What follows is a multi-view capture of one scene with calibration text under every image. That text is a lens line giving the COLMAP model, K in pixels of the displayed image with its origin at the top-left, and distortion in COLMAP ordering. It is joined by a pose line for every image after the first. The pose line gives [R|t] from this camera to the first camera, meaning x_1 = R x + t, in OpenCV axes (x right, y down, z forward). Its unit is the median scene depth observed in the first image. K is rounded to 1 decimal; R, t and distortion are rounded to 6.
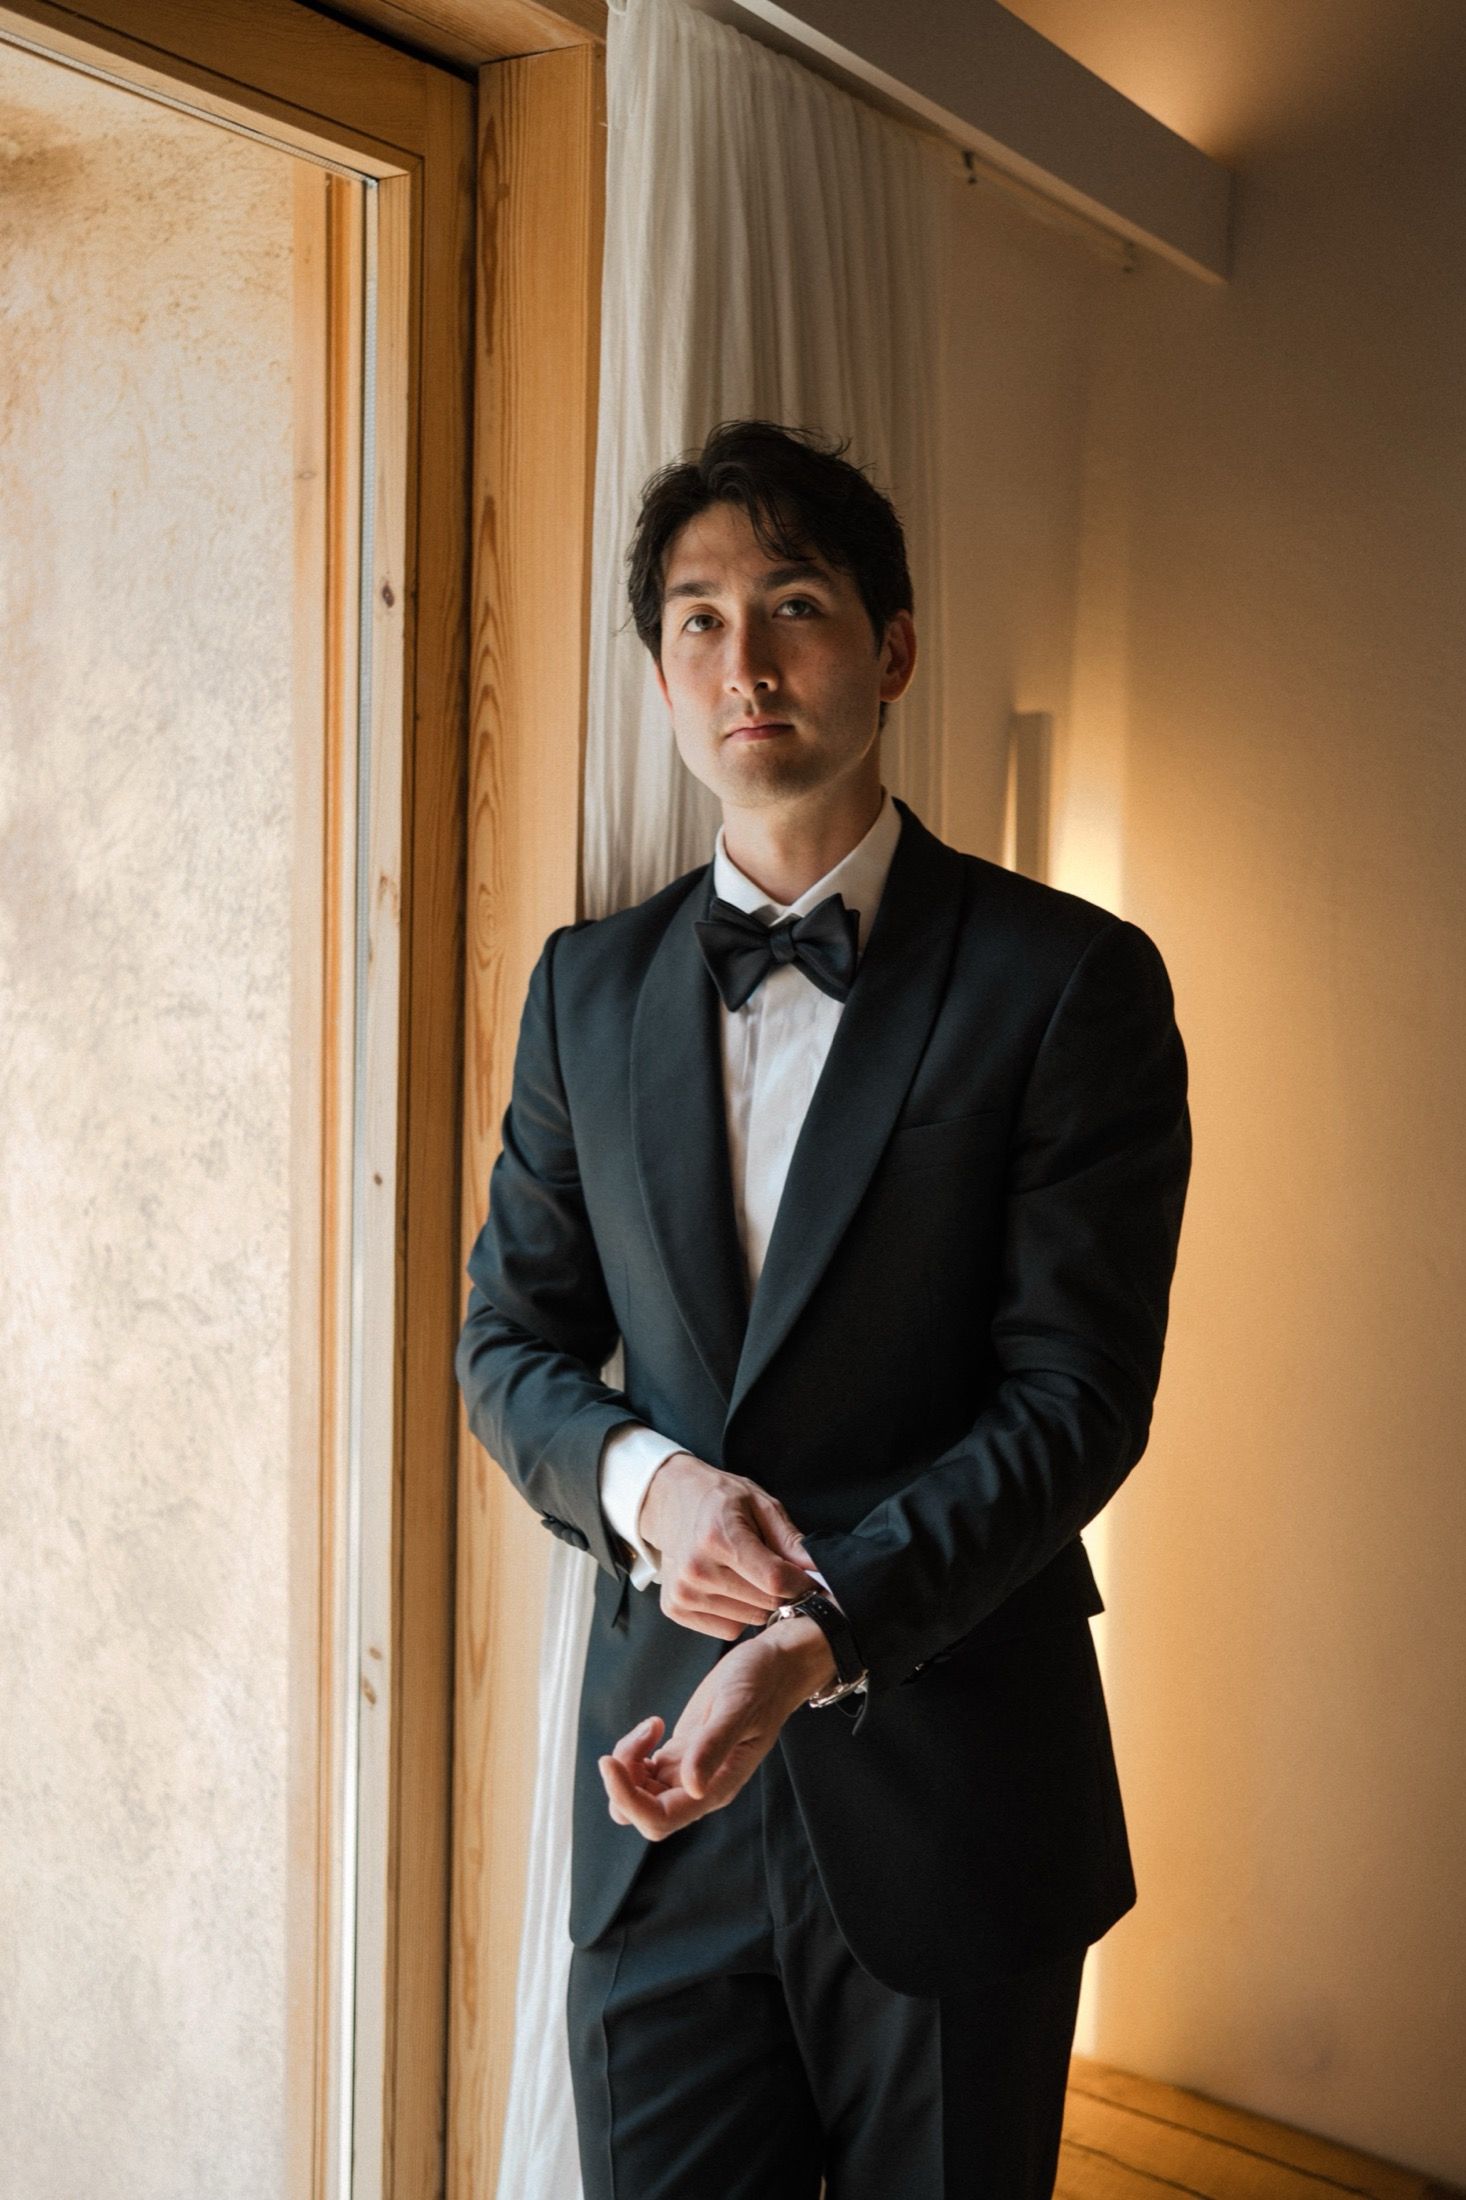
lens RADIAL K [[1791.0, 0, 733.0], [0, 1791.0, 1100.0], [0, 0, 1]] dist [-0.004454, 0.070982]
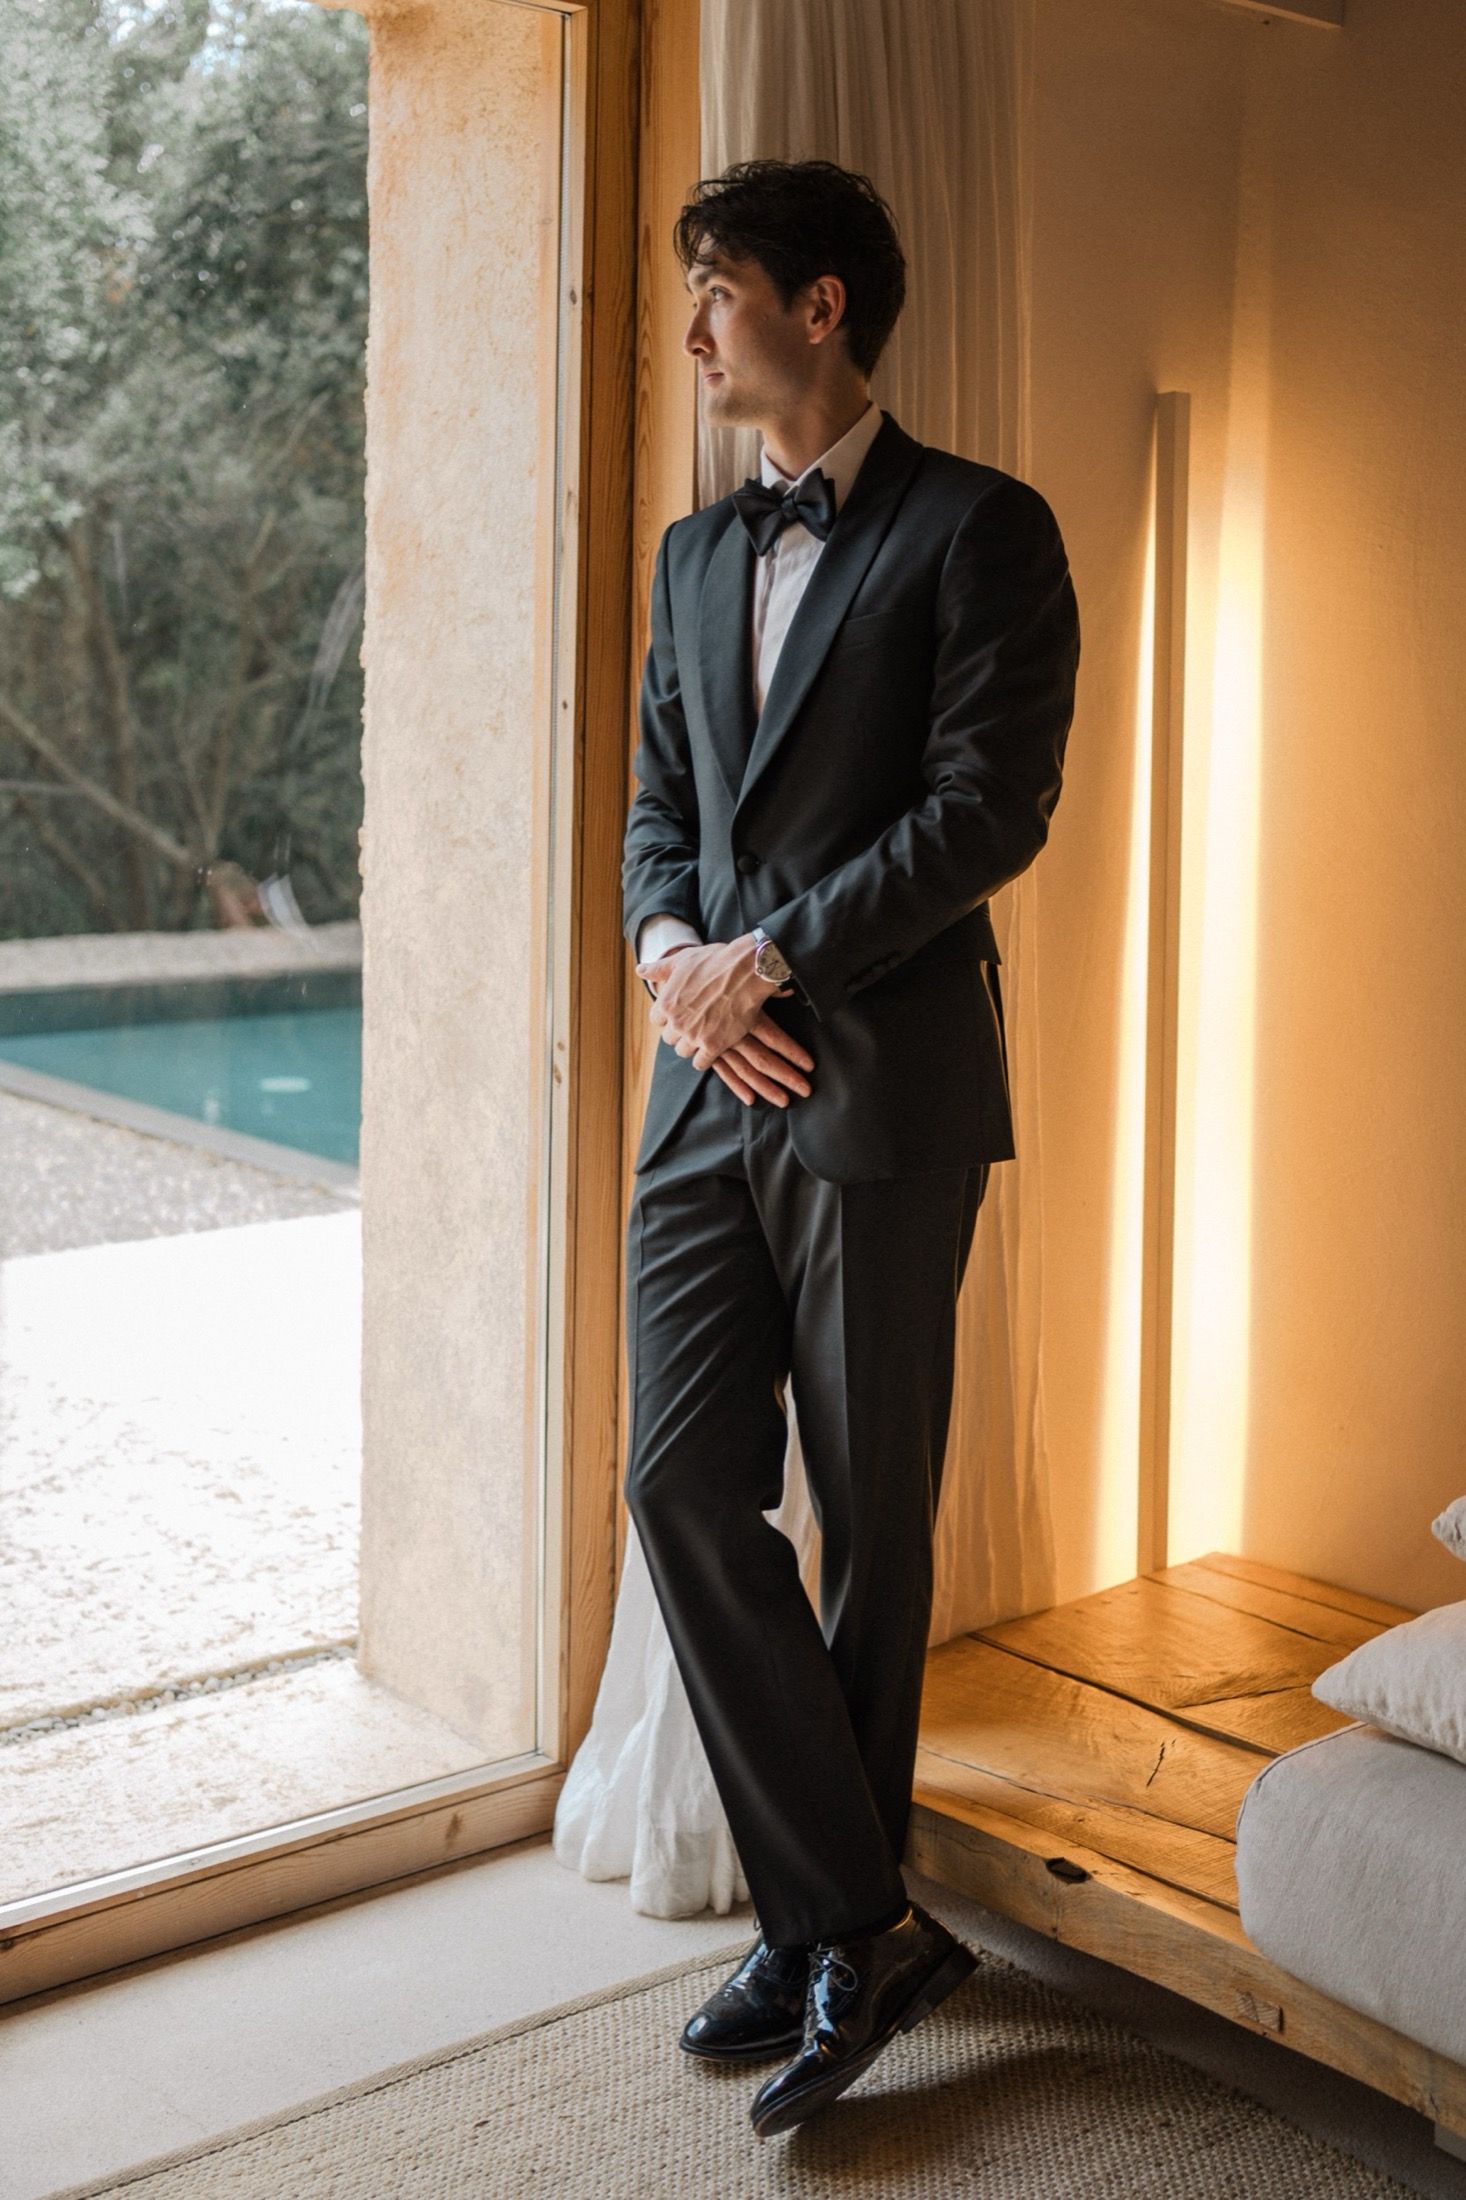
lens RADIAL K [[2145.5, 0, 733.0], [0, 2145.5, 1100.0], [0, 0, 1]] dist [-0.000030, 0.120810]
pose [[0.950166, 0.056601, -0.306564, 0.418858], [-0.047309, 0.998170, 0.037662, 0.253672], [0.308135, -0.021282, 0.951105, -0.552708]]
